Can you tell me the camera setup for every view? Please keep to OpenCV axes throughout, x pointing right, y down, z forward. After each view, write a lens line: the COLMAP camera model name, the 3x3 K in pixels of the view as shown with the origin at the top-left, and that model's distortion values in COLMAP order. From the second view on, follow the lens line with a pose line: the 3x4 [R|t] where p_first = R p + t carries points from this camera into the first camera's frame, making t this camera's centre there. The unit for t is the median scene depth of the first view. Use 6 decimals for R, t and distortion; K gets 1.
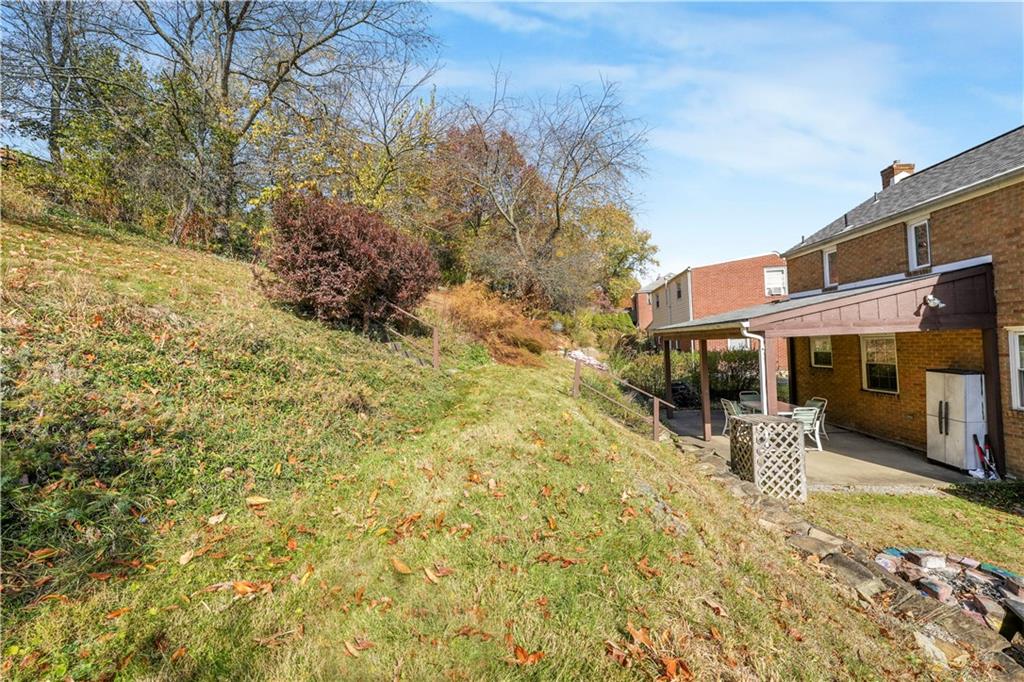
lens RADIAL K [[415.3, 0, 512.0], [0, 415.3, 341.0], [0, 0, 1]] dist [0.000348, 0.000105]
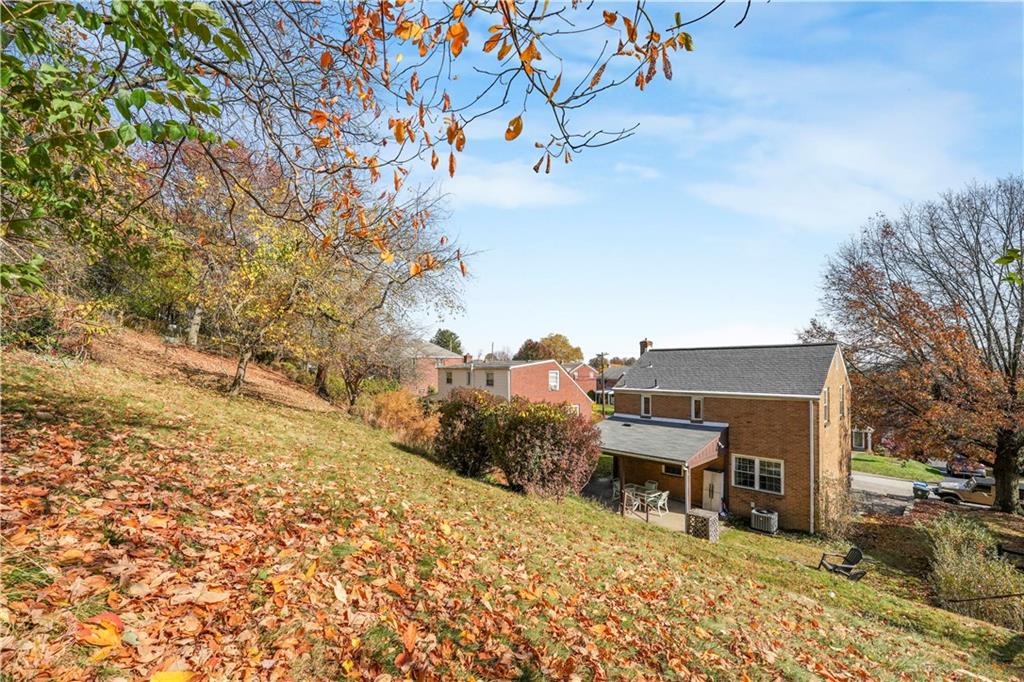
lens RADIAL K [[418.4, 0, 513.2], [0, 418.4, 370.8], [0, 0, 1]] dist [-0.000170, 0.000011]
pose [[0.684913, 0.025087, 0.728193, -1.439660], [-0.030046, 0.999529, -0.006175, -0.440089], [-0.728005, -0.017650, 0.685344, 0.225131]]
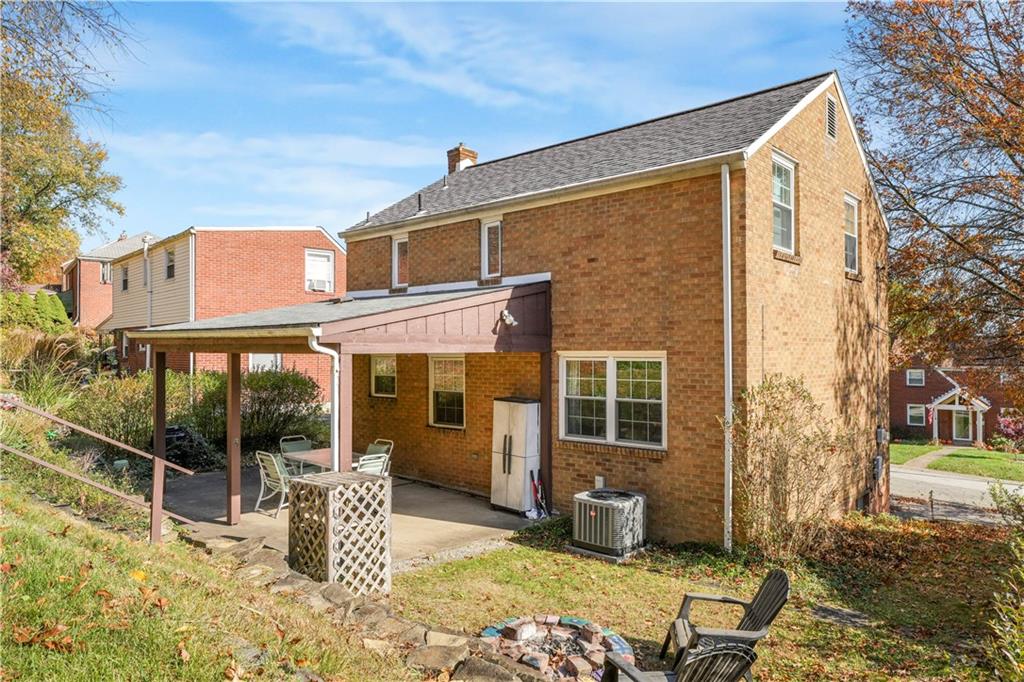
lens RADIAL K [[681.1, 0, 511.0], [0, 681.1, 345.5], [0, 0, 1]] dist [0.000001, 0.000428]
pose [[0.628133, 0.044482, 0.776833, -0.058843], [-0.034026, 0.998980, -0.029689, 0.002052], [-0.777362, -0.007784, 0.629006, 0.113226]]
